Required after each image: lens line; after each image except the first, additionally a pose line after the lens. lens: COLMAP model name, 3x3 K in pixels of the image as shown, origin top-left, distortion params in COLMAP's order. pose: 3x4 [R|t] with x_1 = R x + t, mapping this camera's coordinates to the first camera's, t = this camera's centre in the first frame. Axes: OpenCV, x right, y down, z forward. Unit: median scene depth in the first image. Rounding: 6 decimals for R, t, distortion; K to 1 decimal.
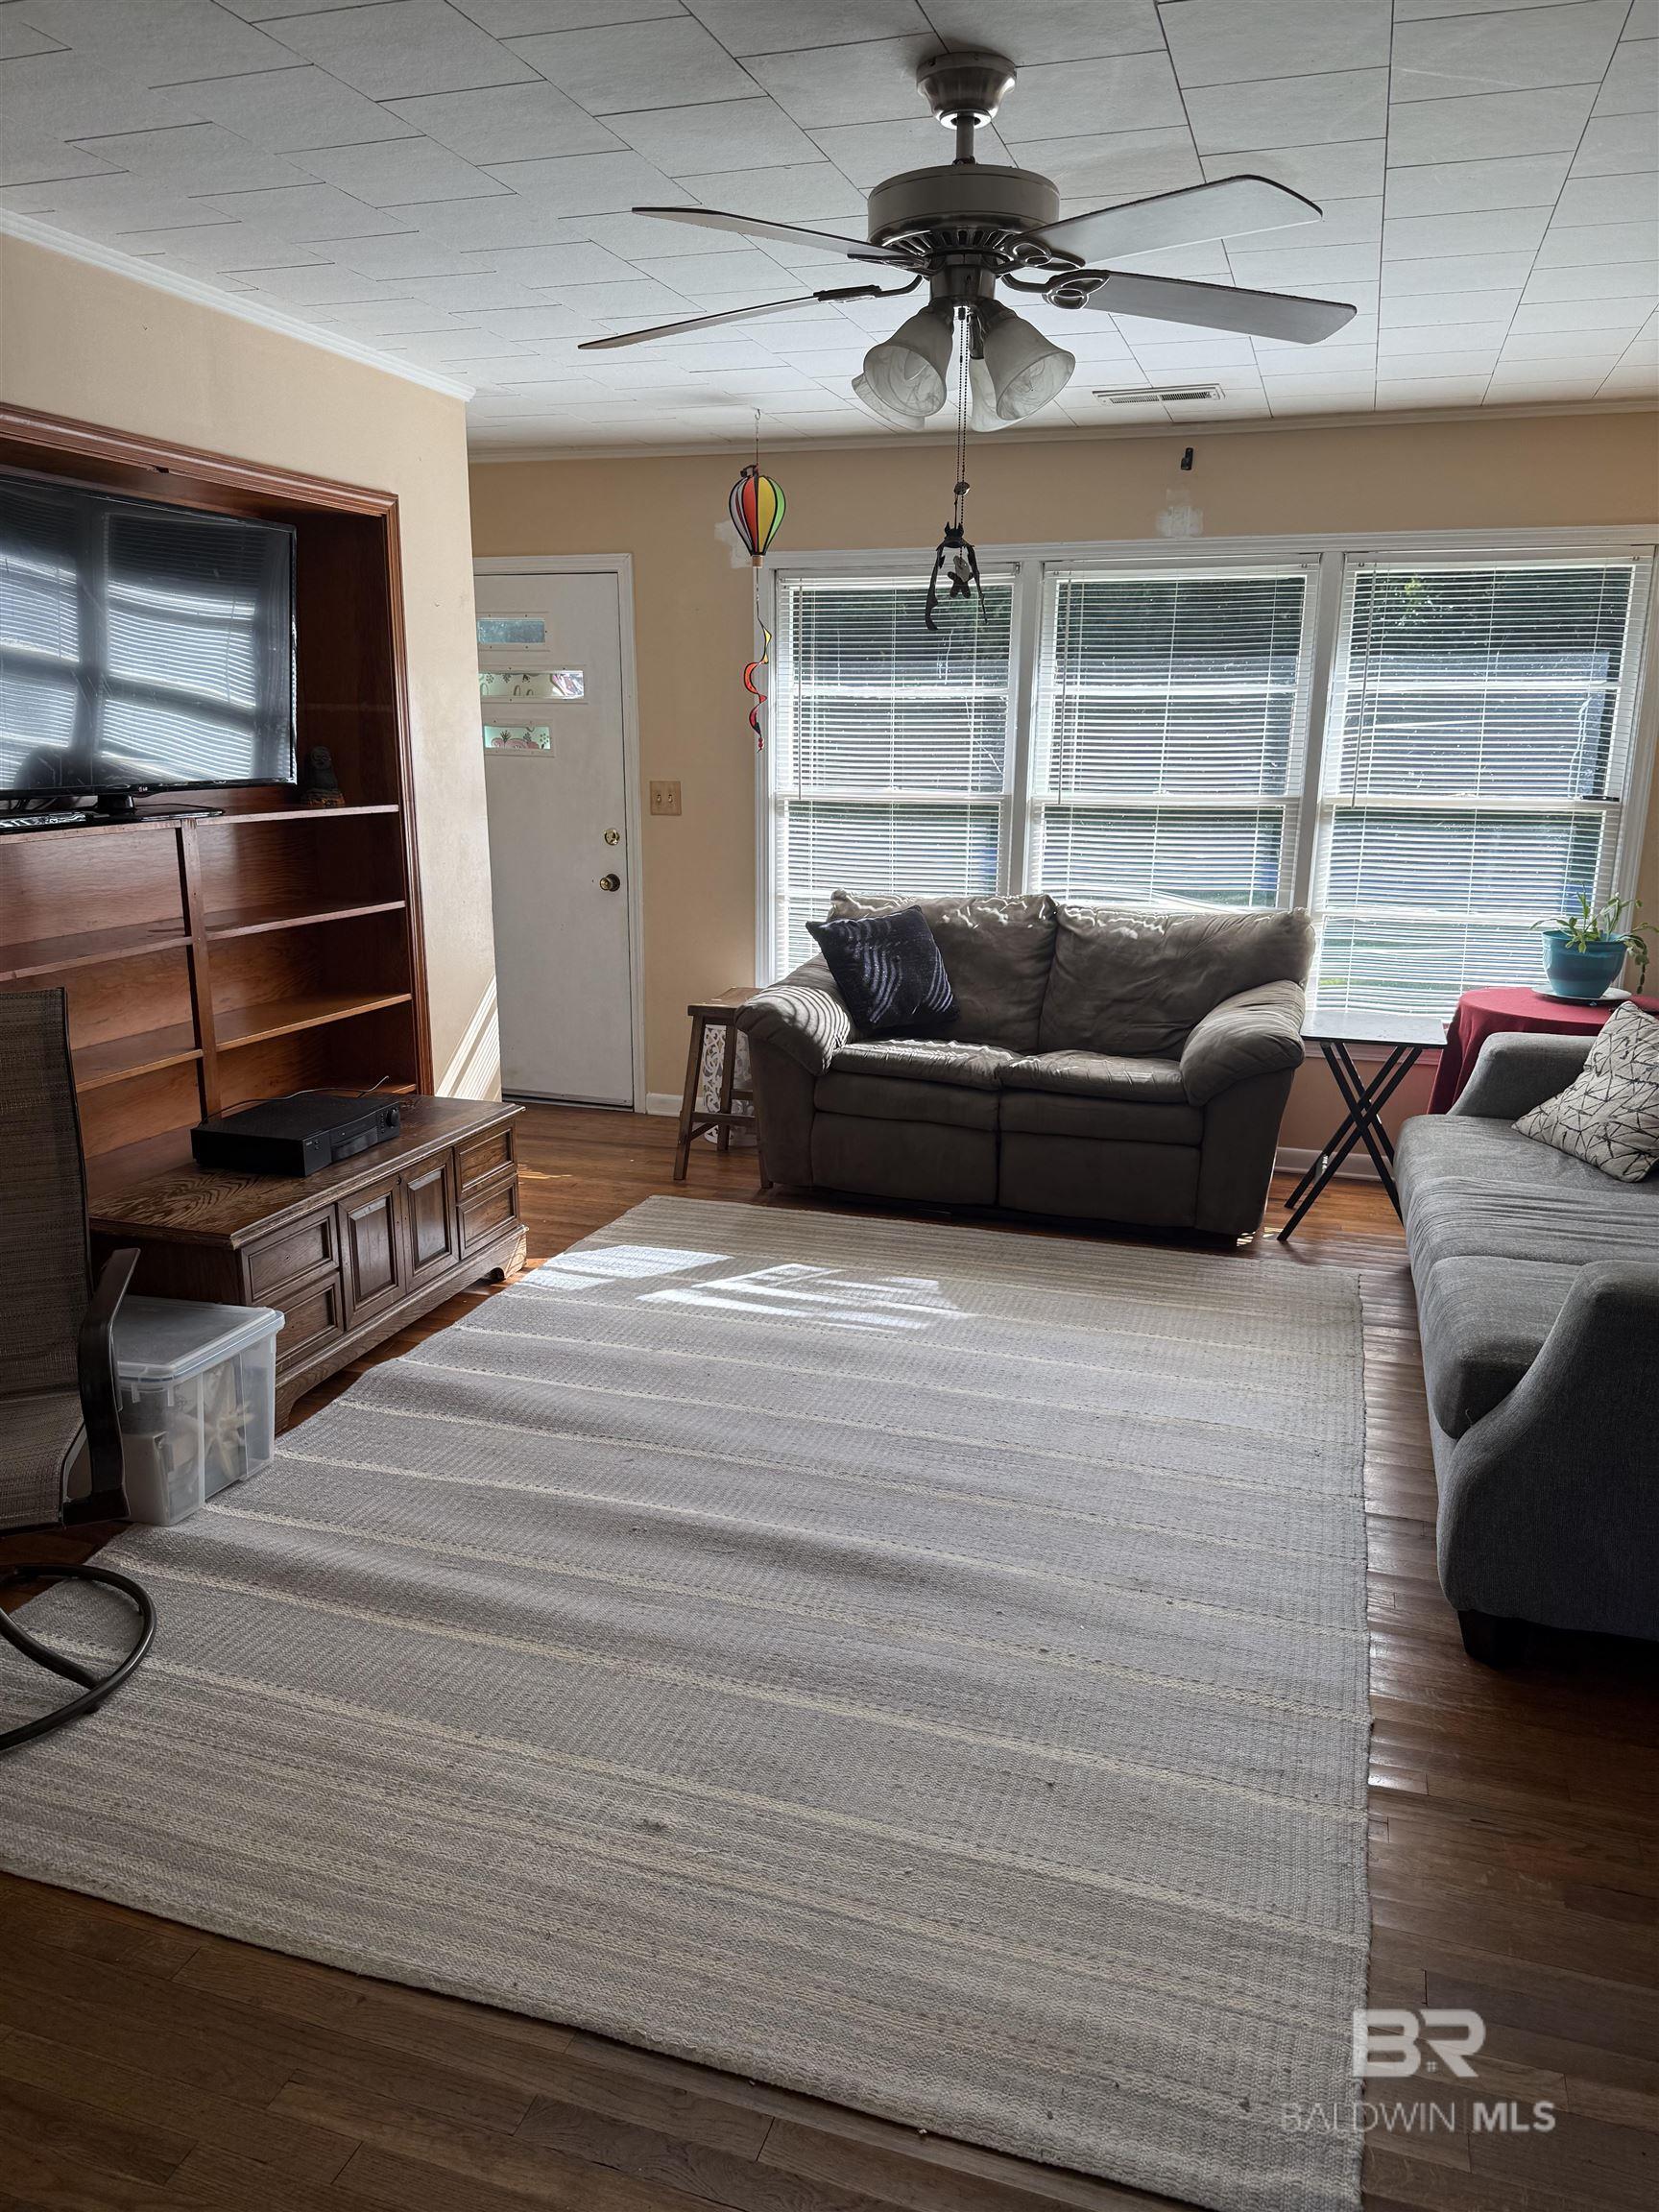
lens RADIAL K [[1581.7, 0, 826.3], [0, 1581.7, 1108.3], [0, 0, 1]] dist [0.061624, -0.074145]
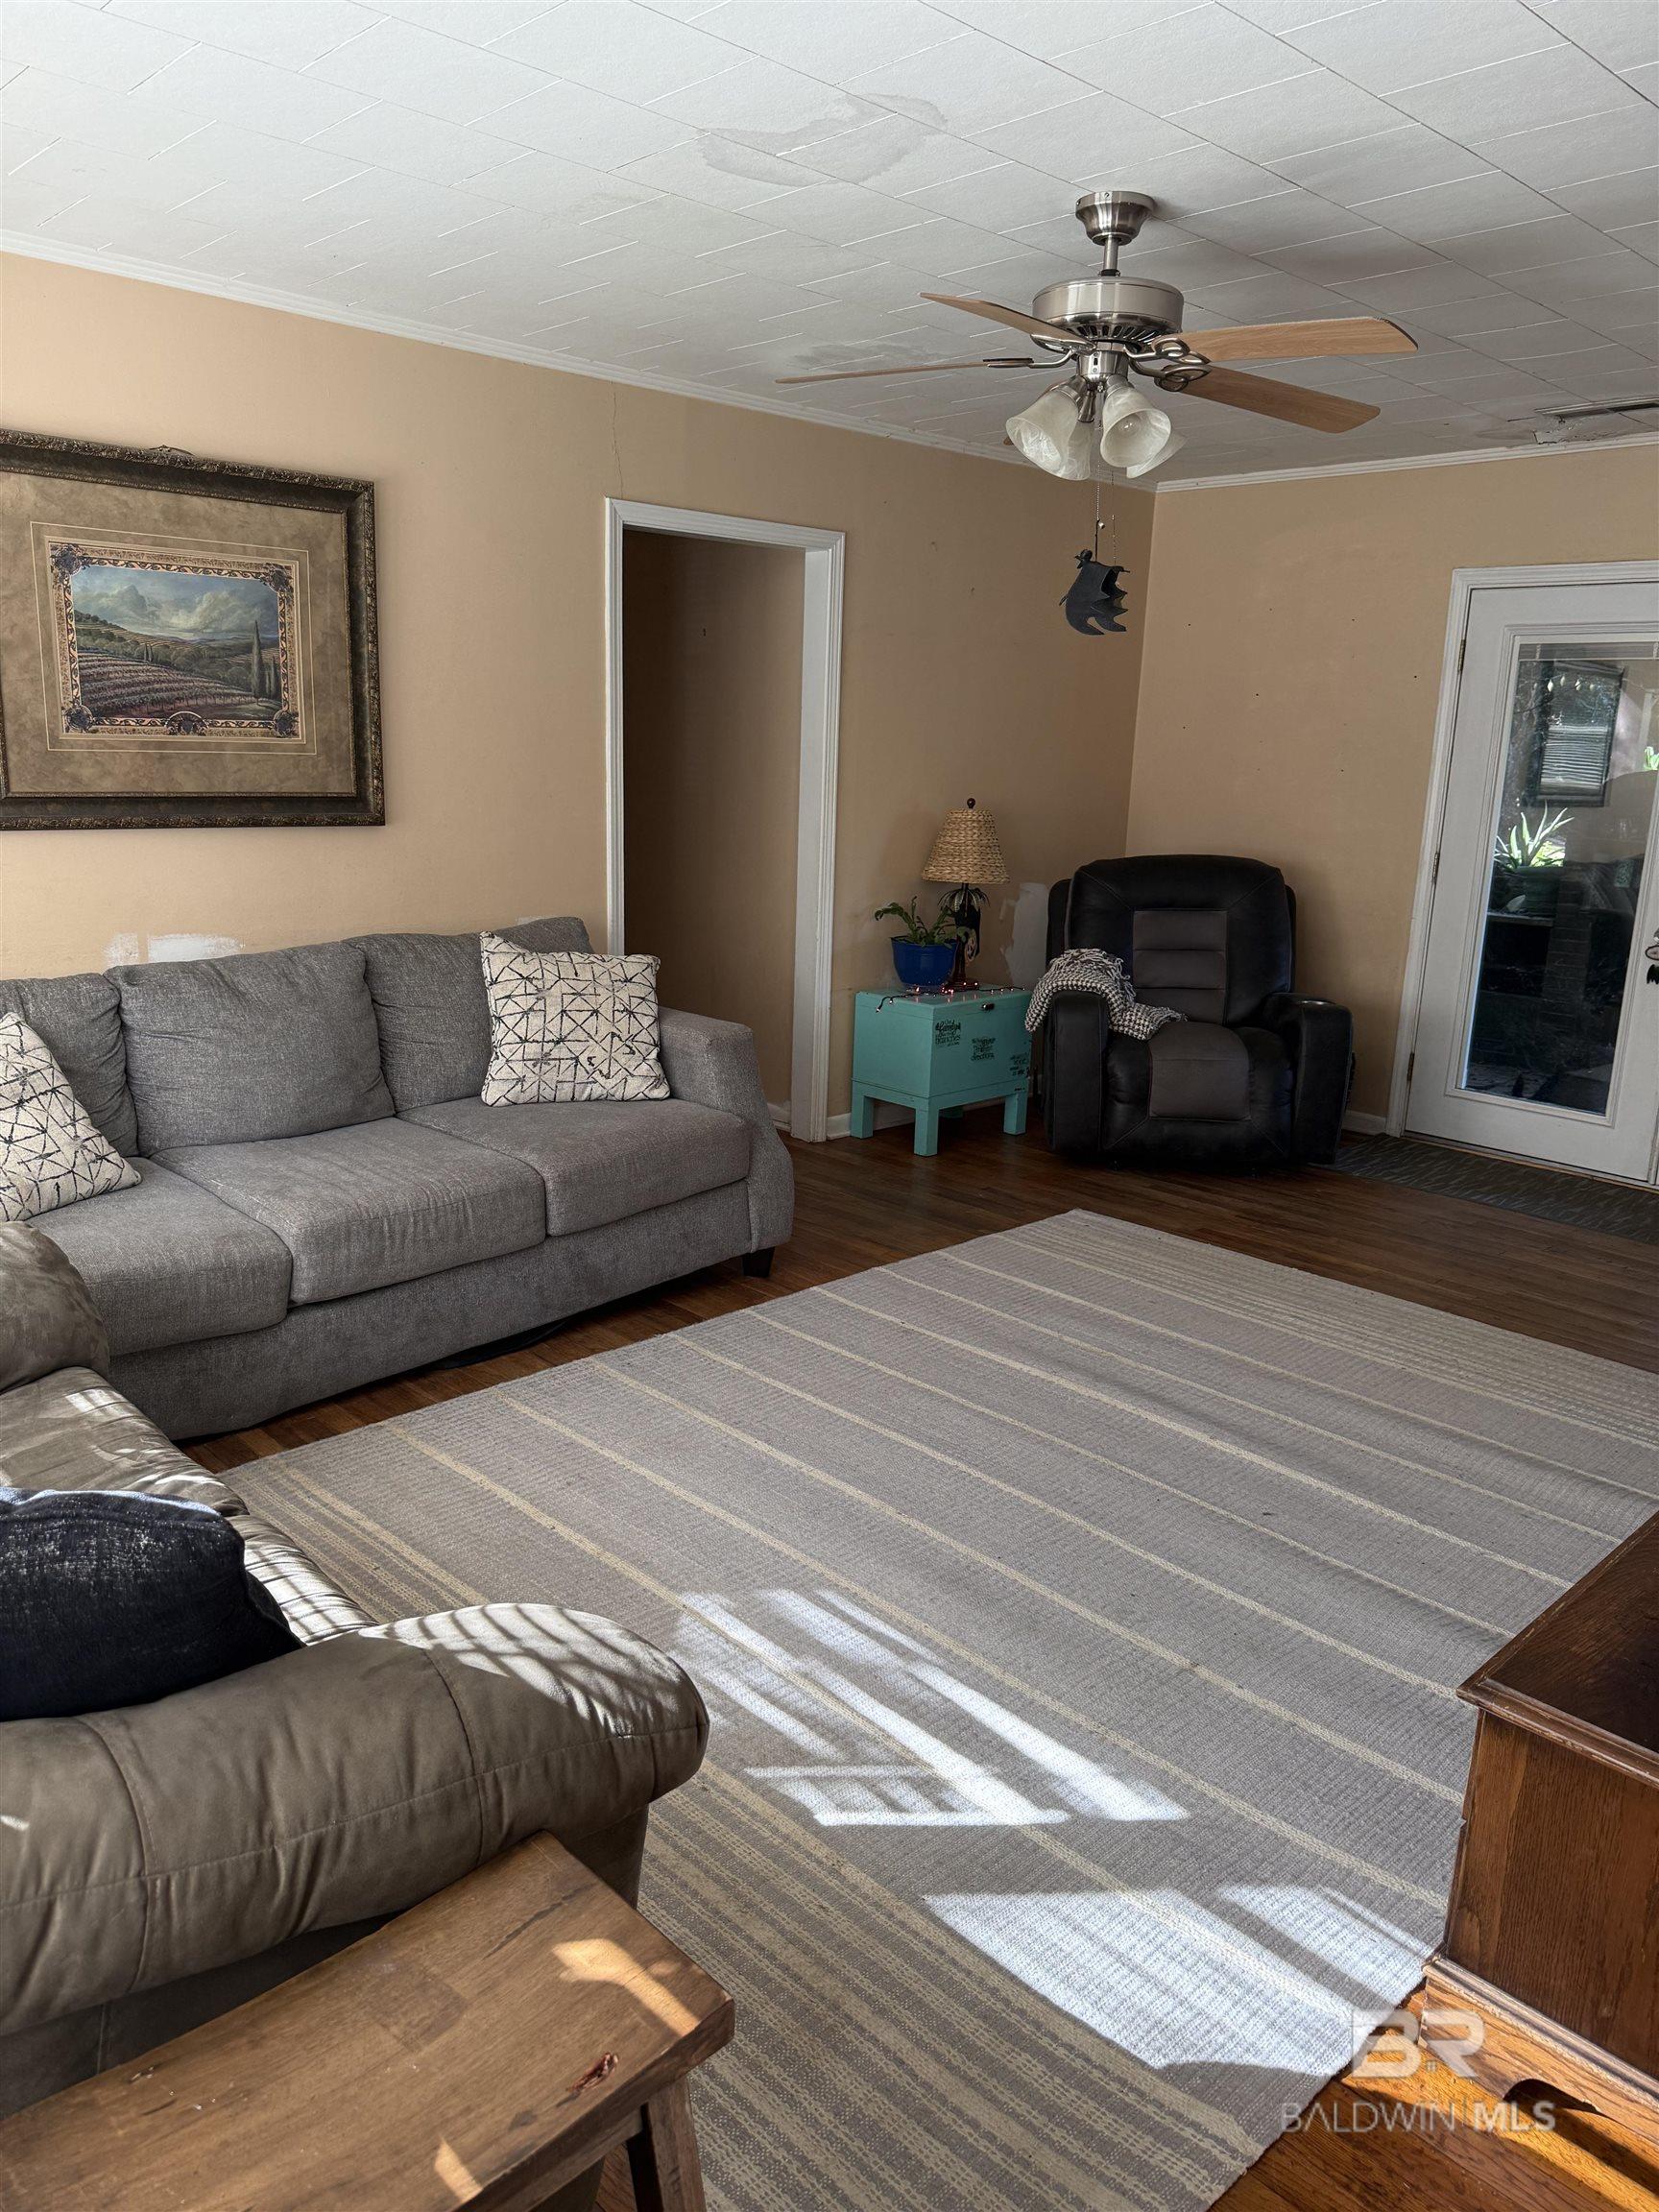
lens RADIAL K [[1581.7, 0, 831.2], [0, 1581.7, 1104.2], [0, 0, 1]] dist [0.061624, -0.074145]
pose [[-0.883796, -0.142365, 0.445688, -0.212151], [0.074404, 0.897694, 0.434292, -0.315591], [-0.461919, 0.416987, -0.782785, 1.336959]]
